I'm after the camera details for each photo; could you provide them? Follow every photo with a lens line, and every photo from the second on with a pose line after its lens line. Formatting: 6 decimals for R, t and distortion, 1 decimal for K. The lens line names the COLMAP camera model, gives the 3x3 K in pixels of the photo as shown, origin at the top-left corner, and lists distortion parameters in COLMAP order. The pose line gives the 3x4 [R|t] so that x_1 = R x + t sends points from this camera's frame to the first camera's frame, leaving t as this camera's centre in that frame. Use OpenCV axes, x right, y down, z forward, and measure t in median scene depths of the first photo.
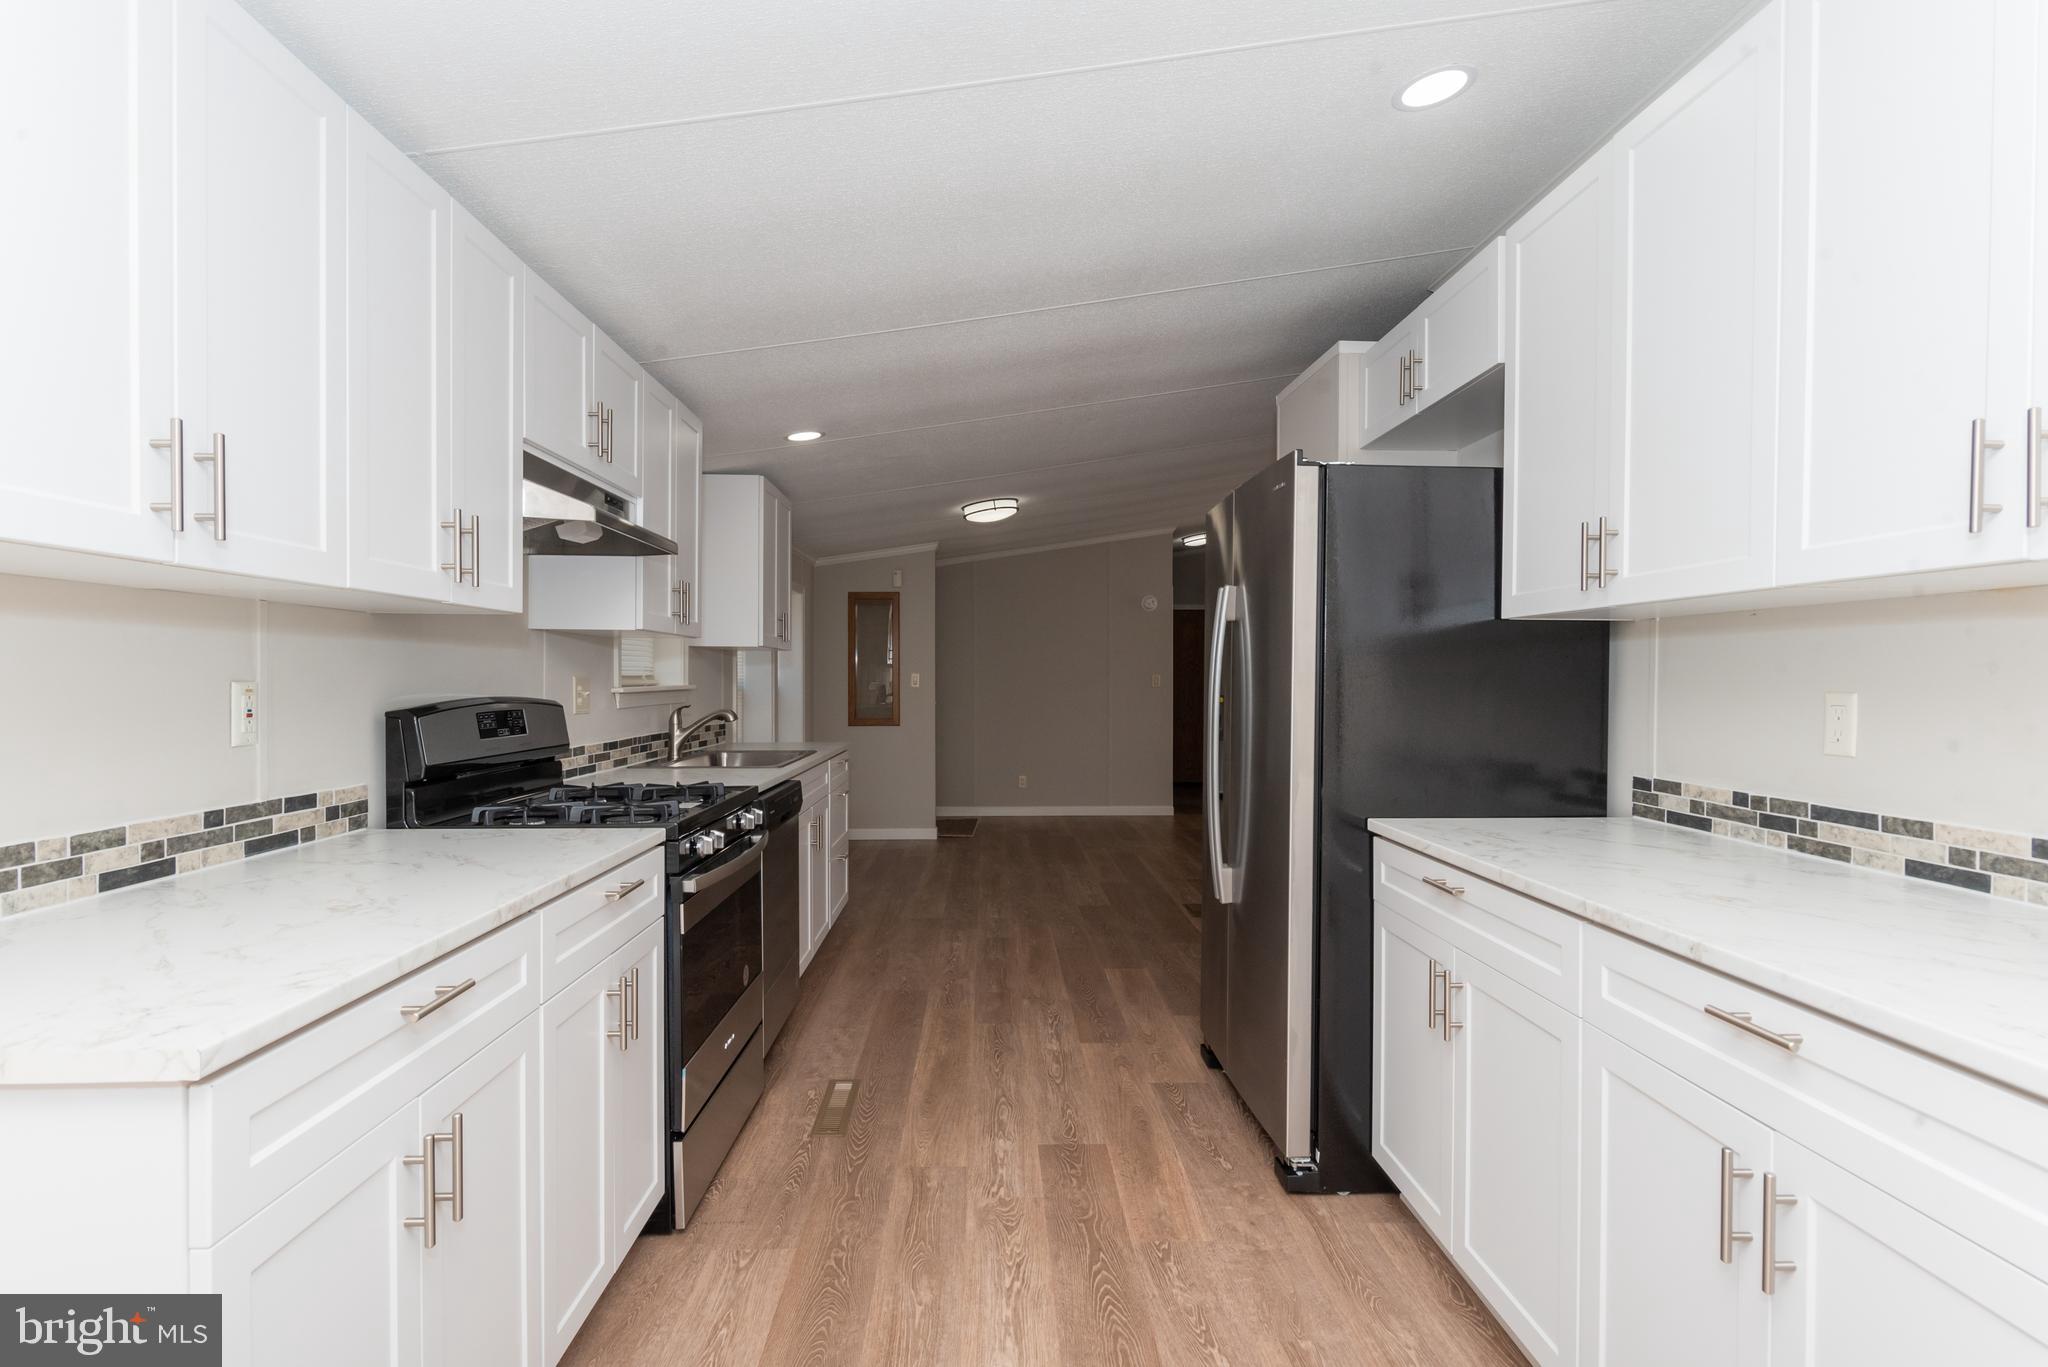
lens RADIAL K [[1017.0, 0, 1017.9], [0, 1017.0, 689.5], [0, 0, 1]] dist [0.006933, -0.001089]
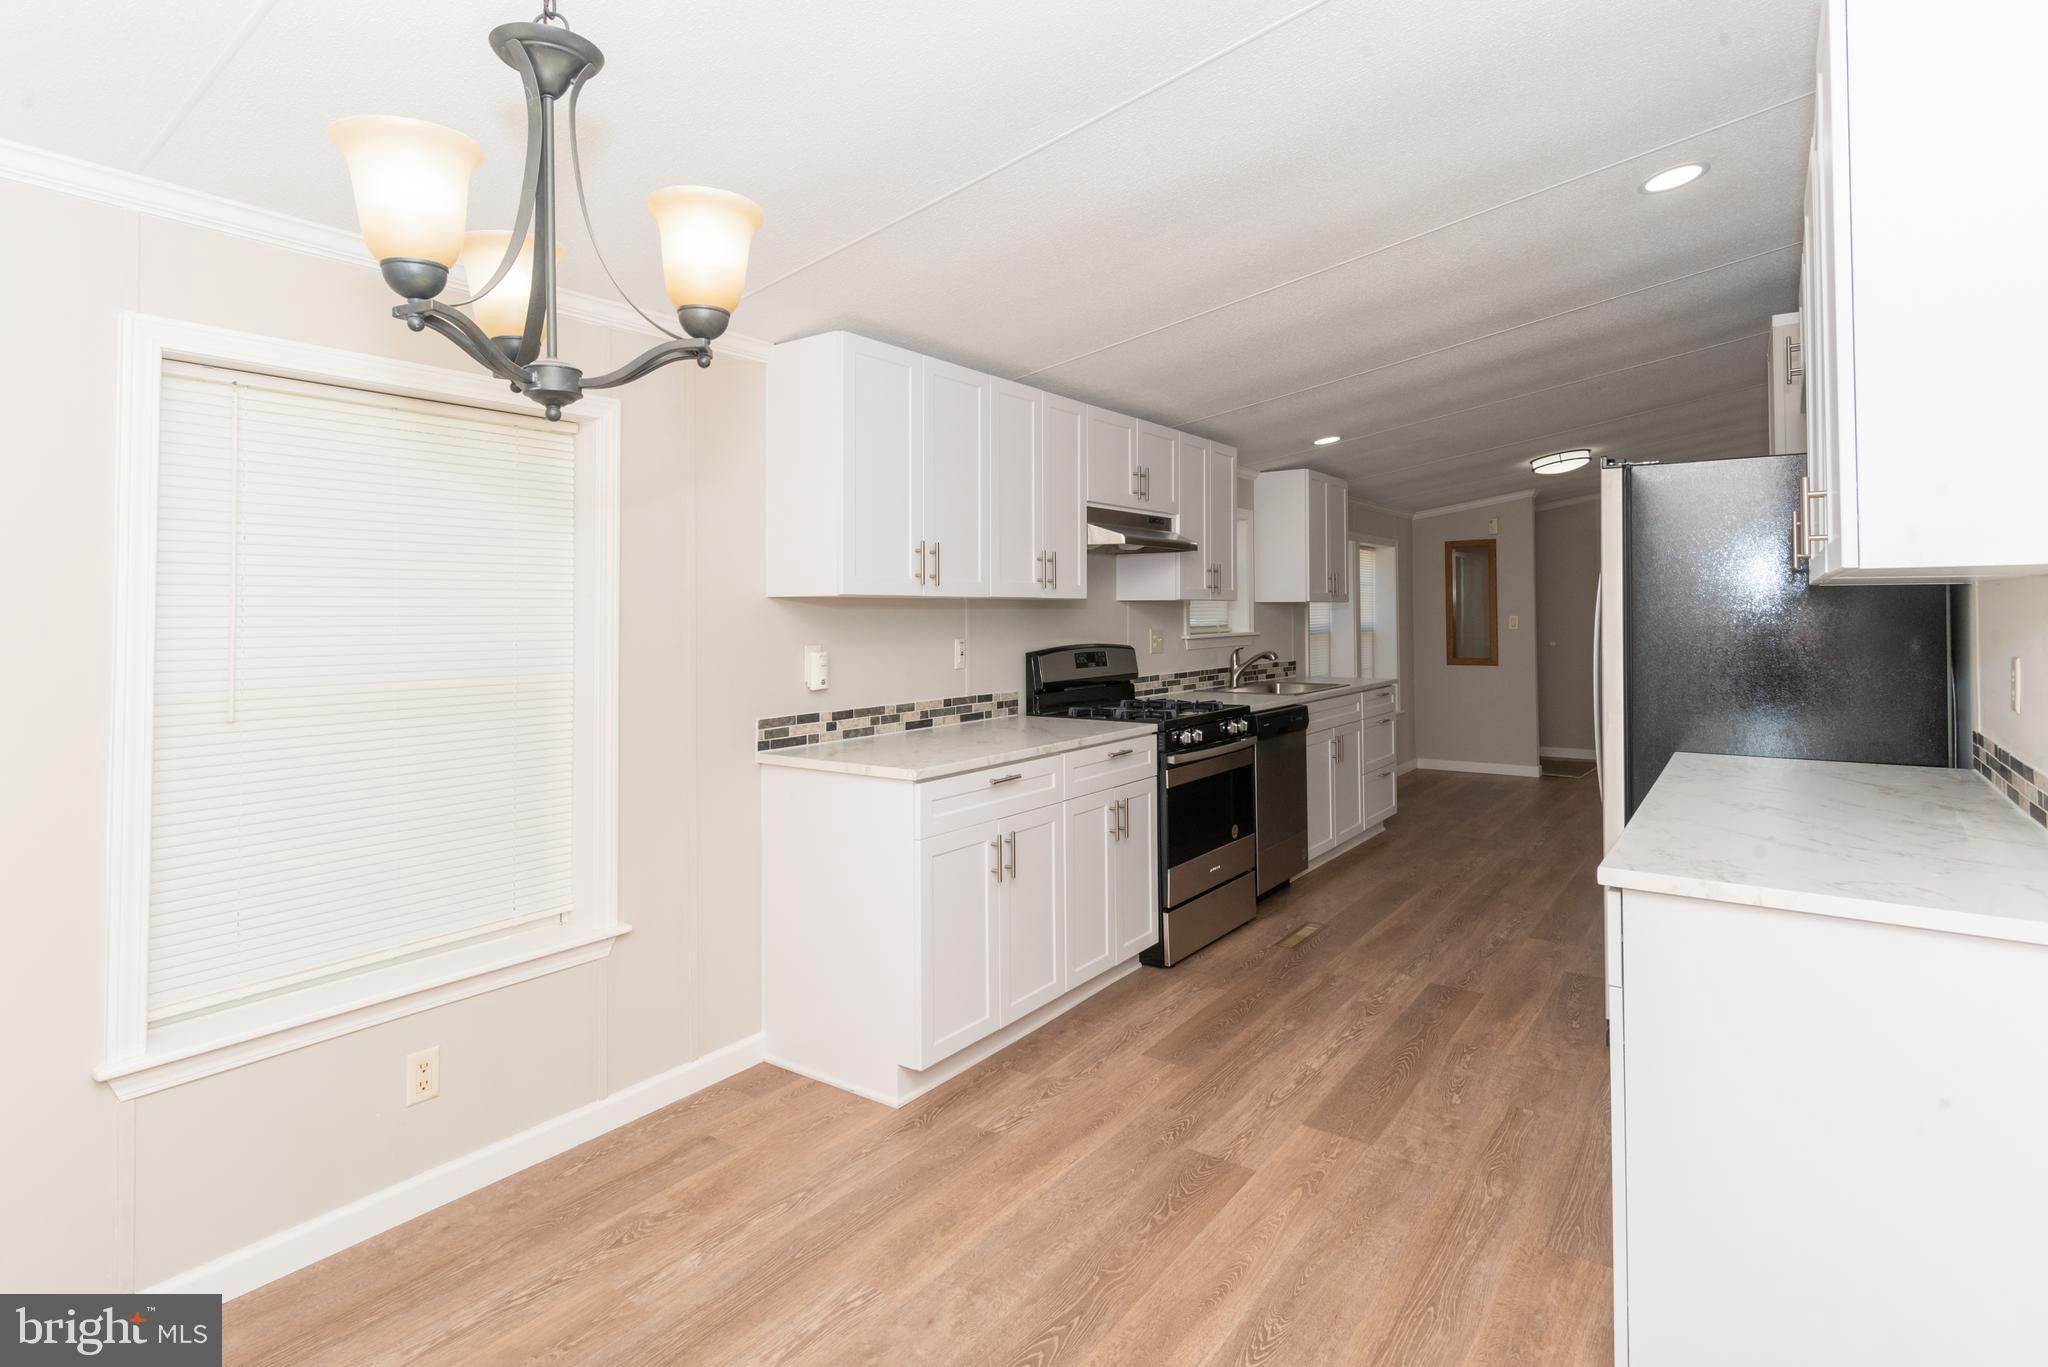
lens RADIAL K [[1045.2, 0, 1057.9], [0, 1045.2, 588.4], [0, 0, 1]] dist [-0.000616, -0.001253]
pose [[0.805887, -0.021645, -0.591674, 0.559457], [0.002105, 0.999430, -0.033696, -0.031127], [0.592066, 0.025910, 0.805473, -0.507419]]
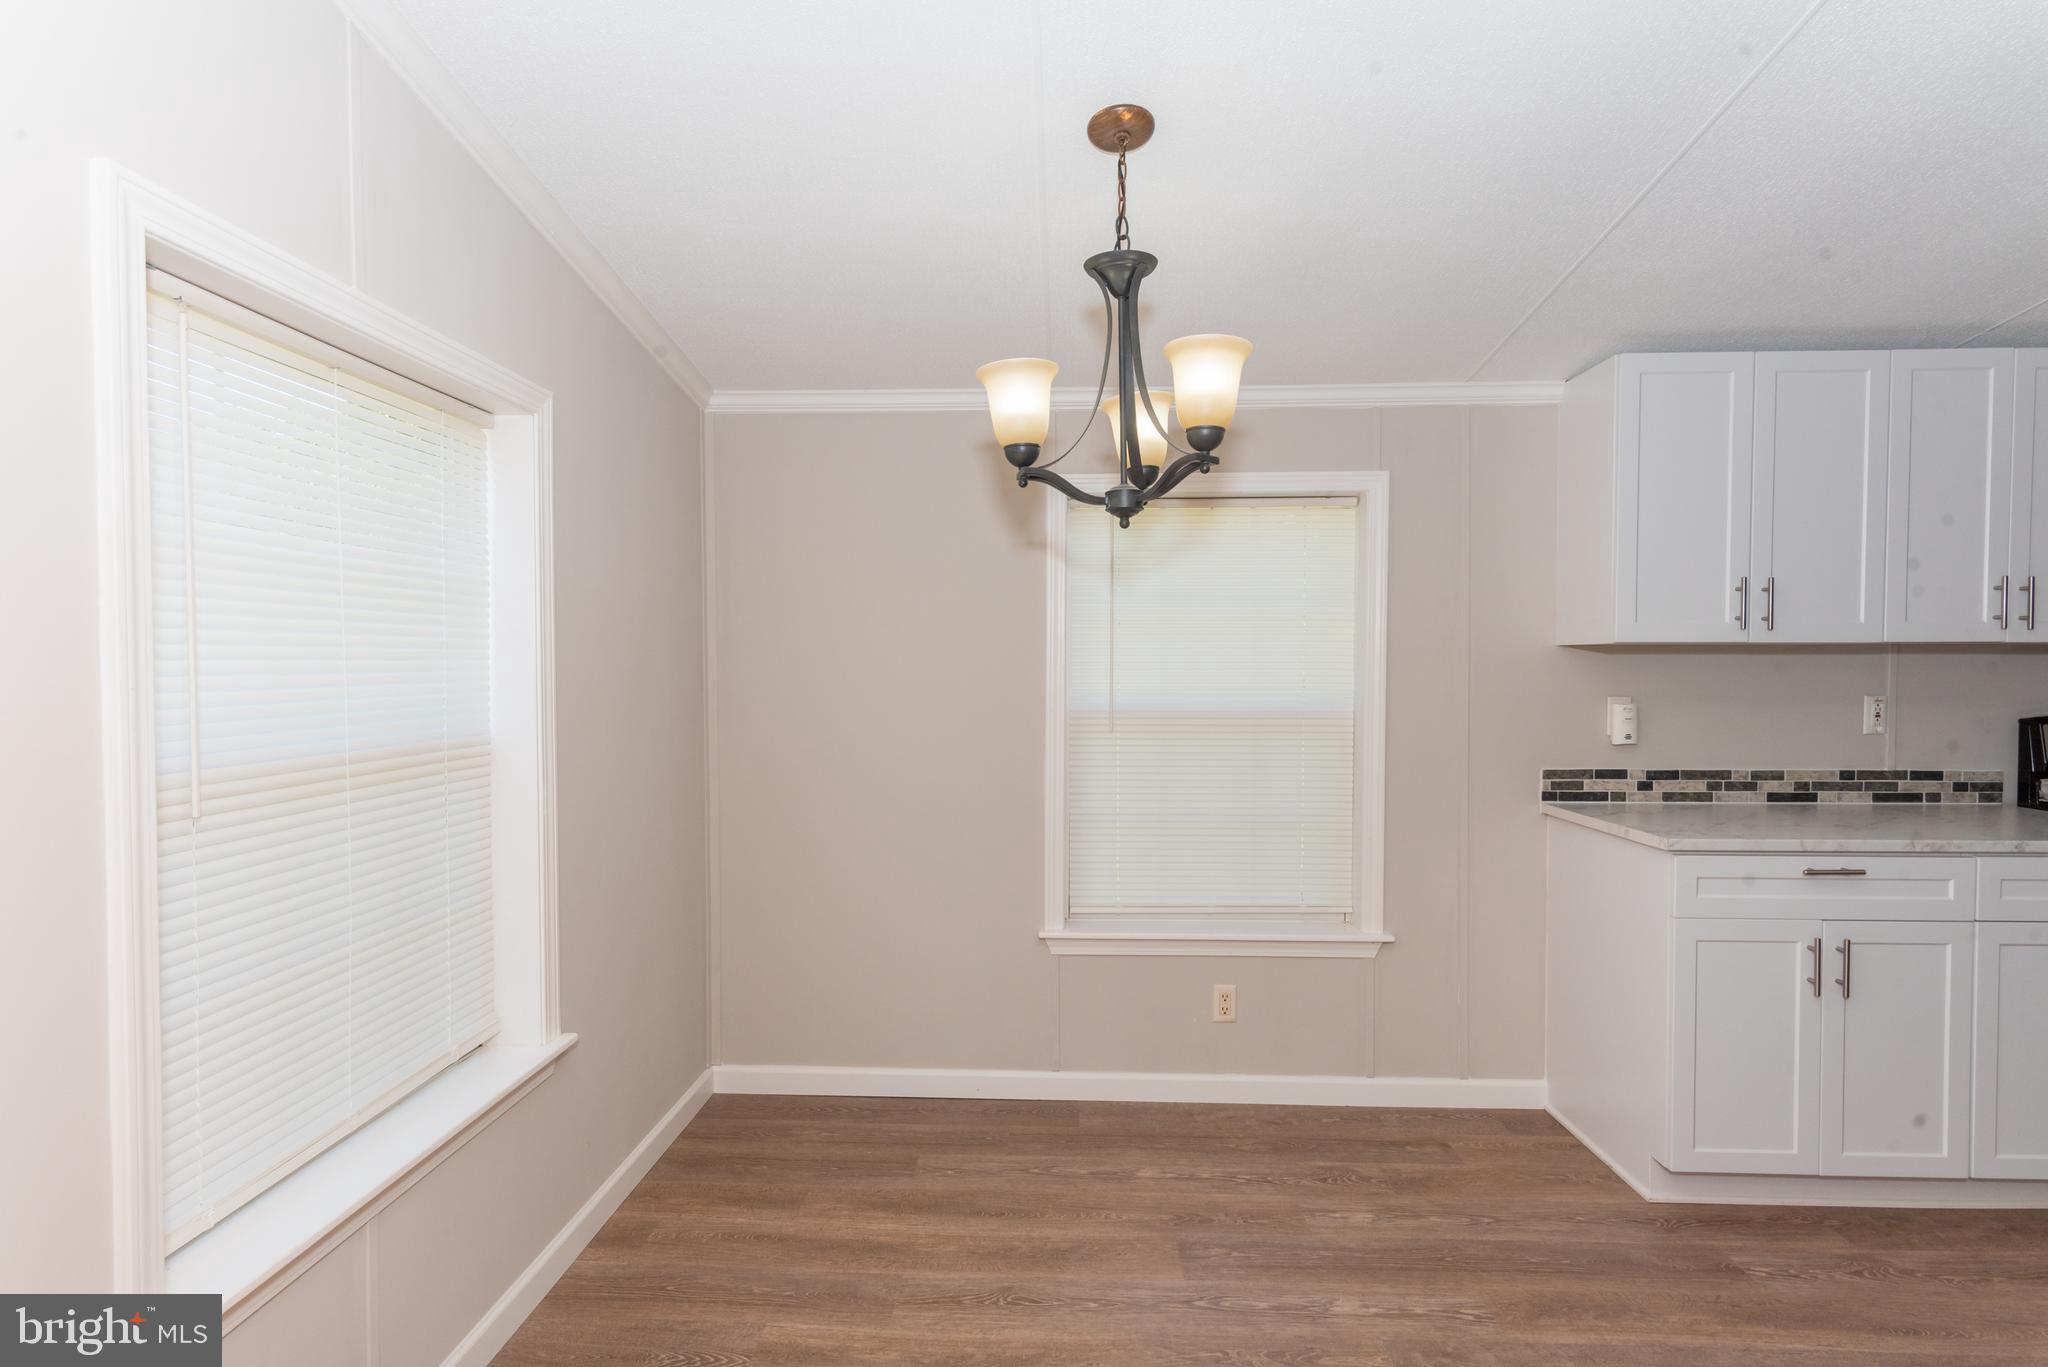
lens RADIAL K [[1056.5, 0, 1002.8], [0, 1056.5, 689.6], [0, 0, 1]] dist [-0.000829, -0.000637]
pose [[-0.086791, 0.022246, -0.995978, 0.864241], [-0.009692, 0.999684, 0.023174, -0.034942], [0.996179, 0.011664, -0.086548, -0.203559]]
